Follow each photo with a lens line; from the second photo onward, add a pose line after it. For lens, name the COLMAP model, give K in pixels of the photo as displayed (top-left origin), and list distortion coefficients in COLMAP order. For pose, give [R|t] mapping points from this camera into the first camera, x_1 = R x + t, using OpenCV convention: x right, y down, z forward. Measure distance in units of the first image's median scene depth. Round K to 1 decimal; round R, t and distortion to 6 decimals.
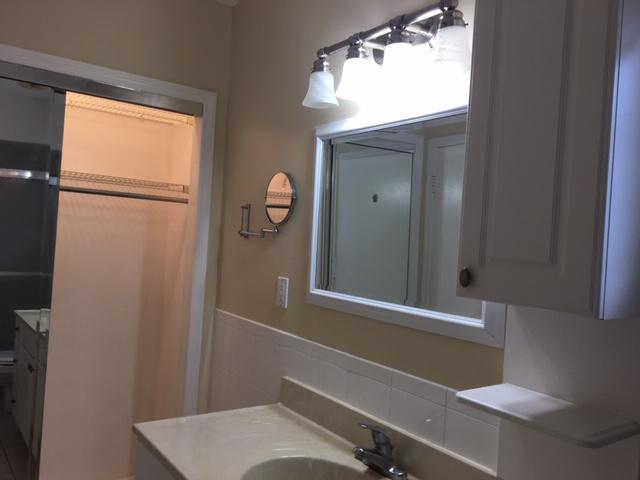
lens RADIAL K [[545.5, 0, 319.8], [0, 545.5, 239.4], [0, 0, 1]] dist [0.094271, -0.010176]
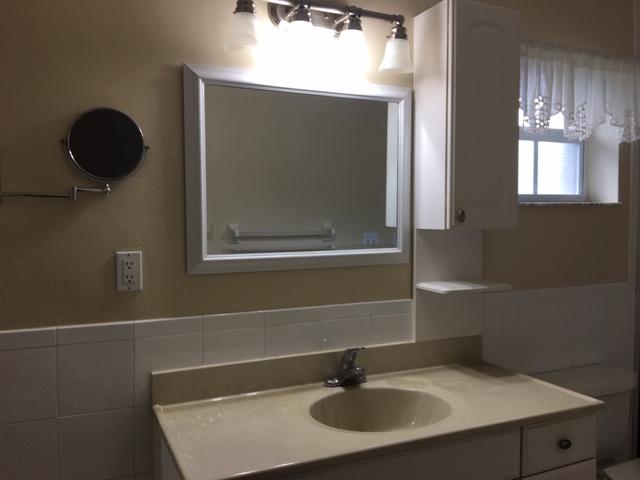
lens RADIAL K [[545.5, 0, 319.6], [0, 545.5, 239.2], [0, 0, 1]] dist [0.094271, -0.010176]
pose [[0.197530, -0.105618, 0.974591, -0.834412], [0.021646, 0.994407, 0.103378, -0.022949], [-0.980058, 0.000676, 0.198712, 0.647116]]
